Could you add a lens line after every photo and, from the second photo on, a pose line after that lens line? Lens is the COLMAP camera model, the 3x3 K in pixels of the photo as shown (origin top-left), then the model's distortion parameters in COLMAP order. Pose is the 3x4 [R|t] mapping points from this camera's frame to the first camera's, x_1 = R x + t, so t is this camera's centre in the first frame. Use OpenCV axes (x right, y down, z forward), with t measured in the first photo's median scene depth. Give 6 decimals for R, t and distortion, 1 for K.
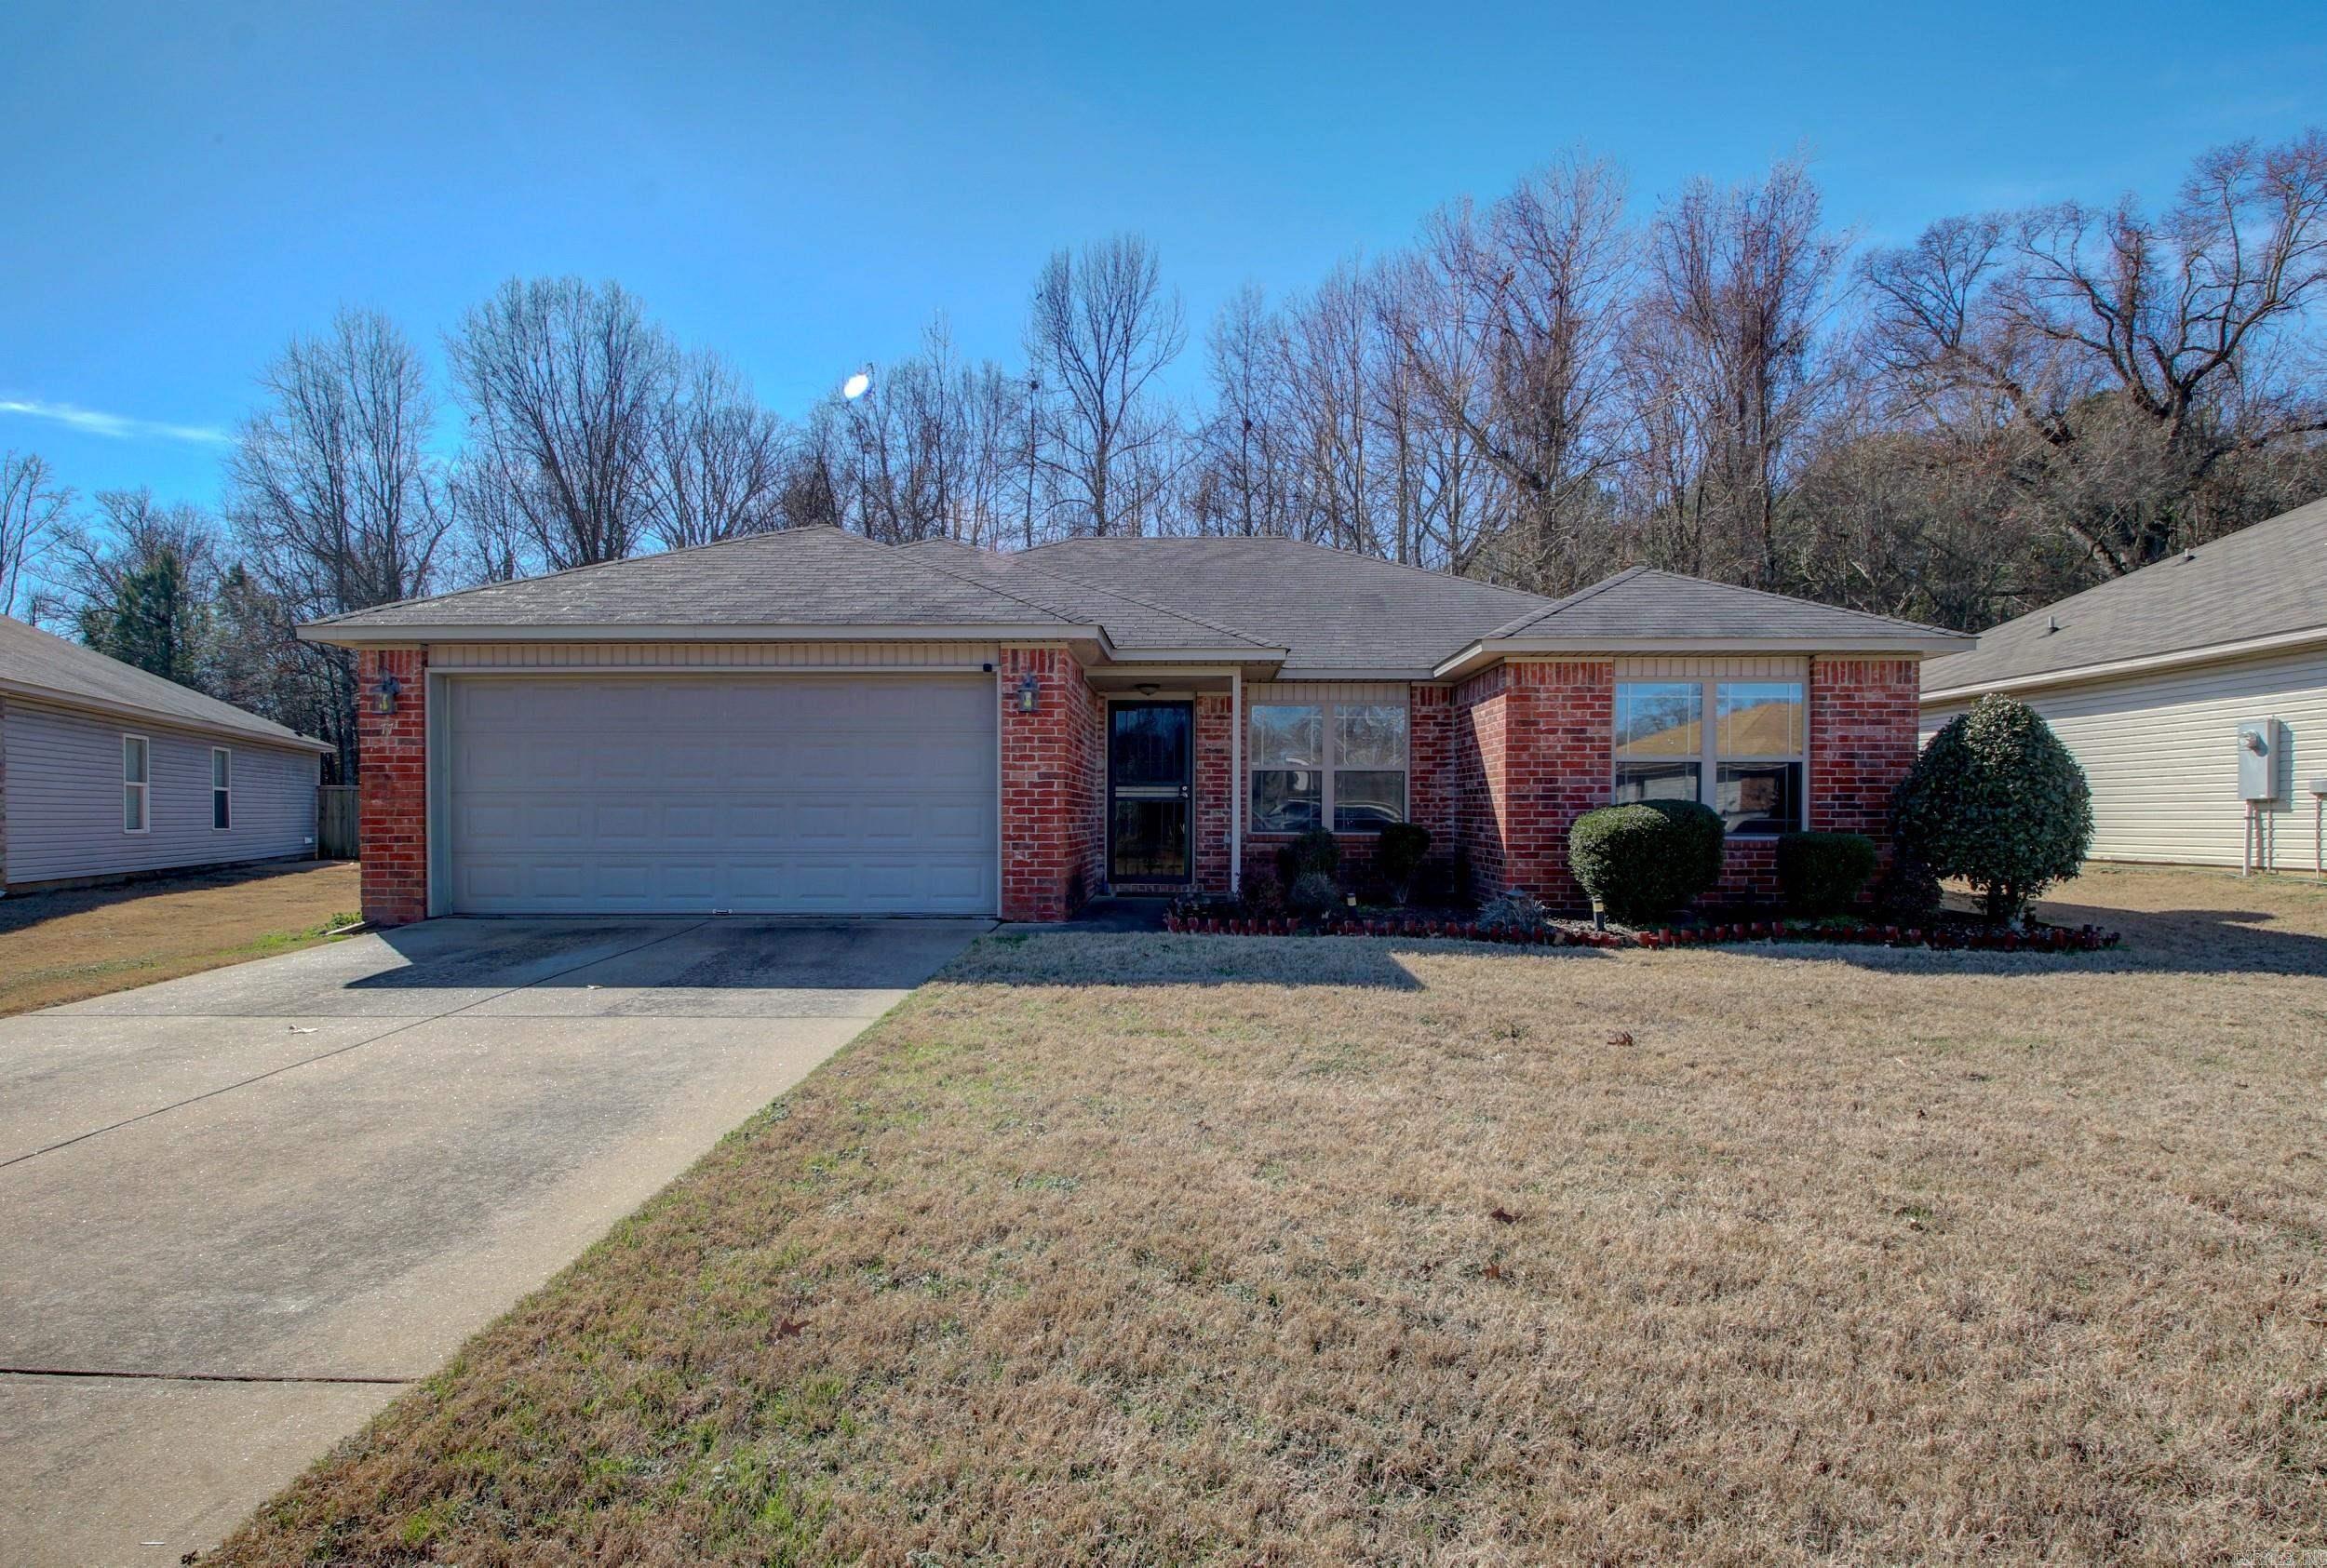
lens RADIAL K [[1147.1, 0, 1166.4], [0, 1147.1, 827.7], [0, 0, 1]] dist [-0.011885, -0.006539]
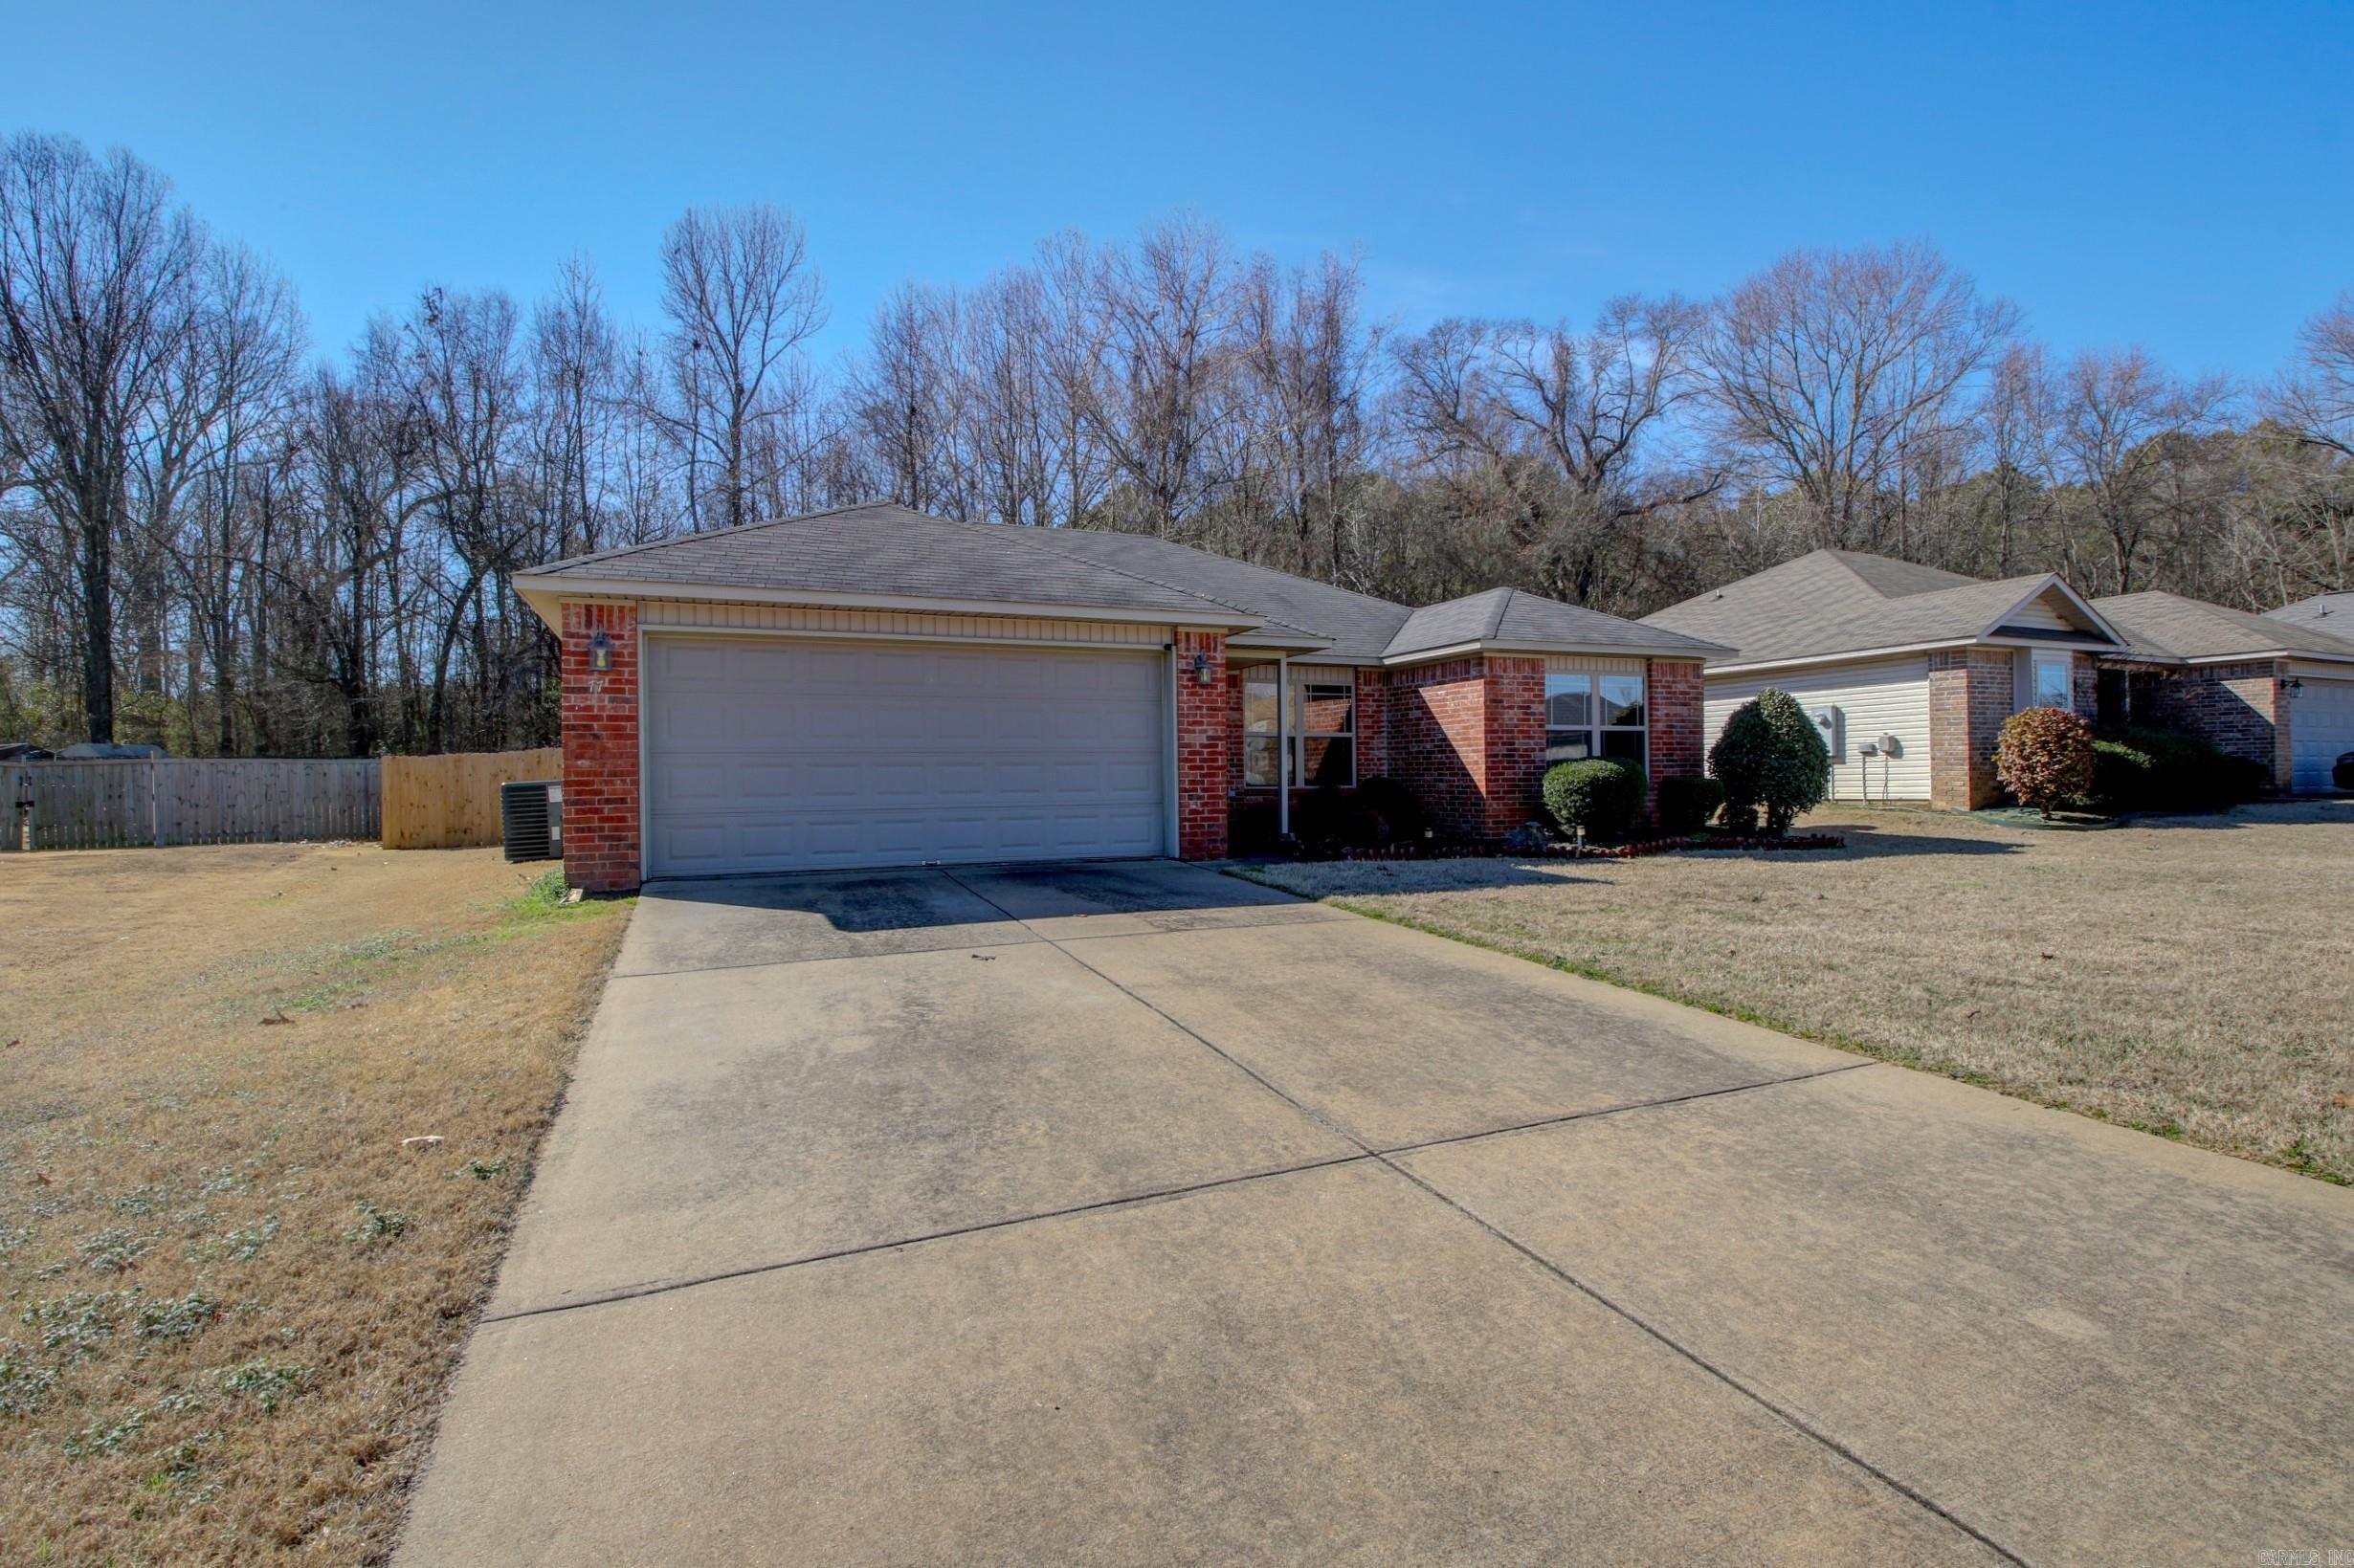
lens RADIAL K [[1102.9, 0, 1165.5], [0, 1102.9, 763.2], [0, 0, 1]] dist [-0.005484, -0.006067]
pose [[0.913888, -0.005342, 0.405931, -0.576110], [0.017815, 0.999478, -0.026954, 0.010427], [-0.405575, 0.031864, 0.913506, -0.033751]]
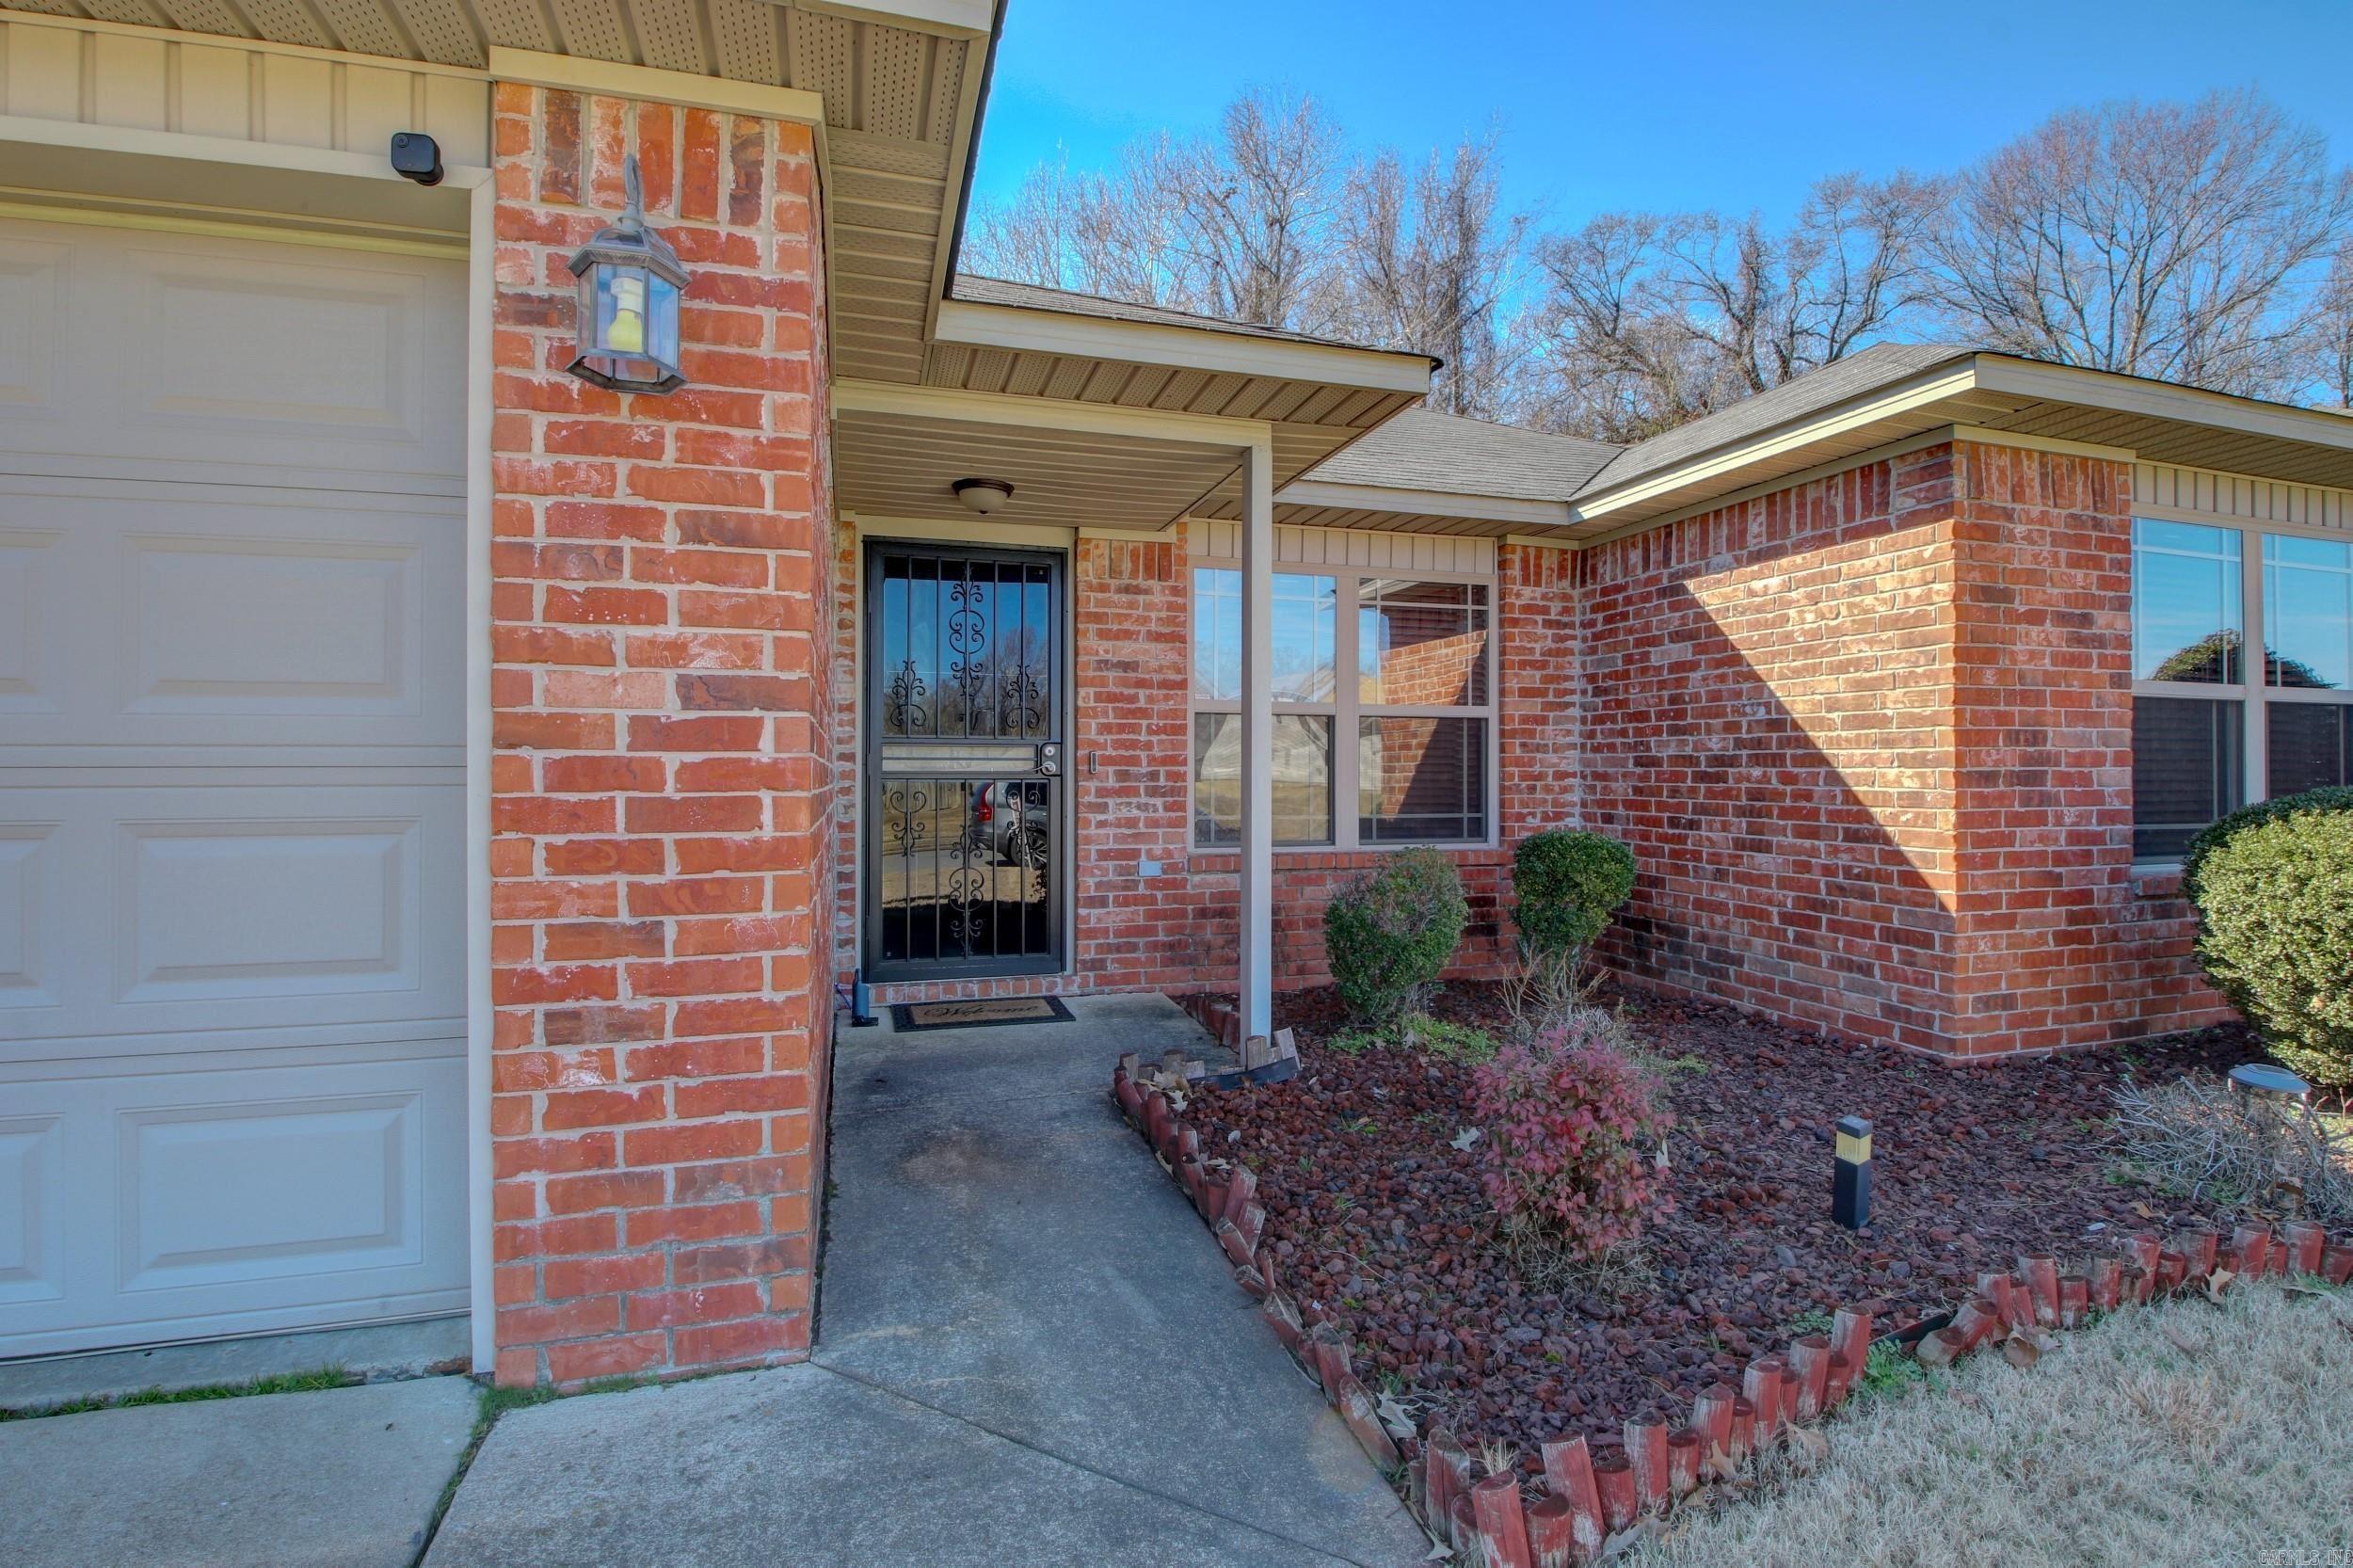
lens RADIAL K [[1102.5, 0, 1166.1], [0, 1102.5, 773.6], [0, 0, 1]] dist [-0.005484, -0.006067]
pose [[0.952319, -0.001603, 0.305099, -0.081840], [0.005479, 0.999915, -0.011848, -0.025108], [-0.305054, 0.012955, 0.952247, 0.720468]]
